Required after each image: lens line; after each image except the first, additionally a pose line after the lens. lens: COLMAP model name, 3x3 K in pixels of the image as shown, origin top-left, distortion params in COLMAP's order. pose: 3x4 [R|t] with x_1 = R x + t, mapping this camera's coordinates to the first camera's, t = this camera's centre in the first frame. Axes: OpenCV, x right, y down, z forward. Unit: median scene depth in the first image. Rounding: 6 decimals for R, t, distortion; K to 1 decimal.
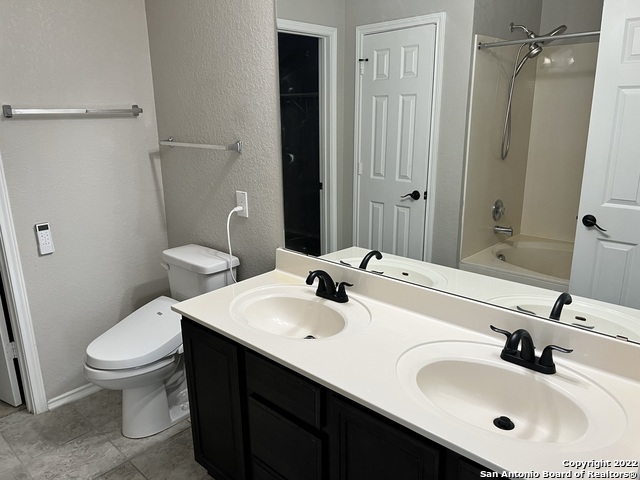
lens RADIAL K [[486.8, 0, 319.9], [0, 486.8, 241.0], [0, 0, 1]] dist [-0.006757, -0.010550]
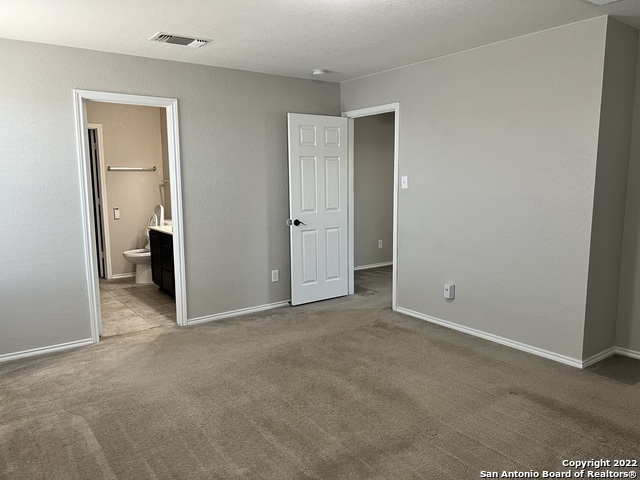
lens RADIAL K [[486.8, 0, 320.1], [0, 486.8, 240.1], [0, 0, 1]] dist [-0.006757, -0.010550]
pose [[0.985592, 0.030006, -0.166459, 0.917498], [-0.049796, 0.991998, -0.116019, 0.362058], [0.161646, 0.122636, 0.979199, -1.328962]]
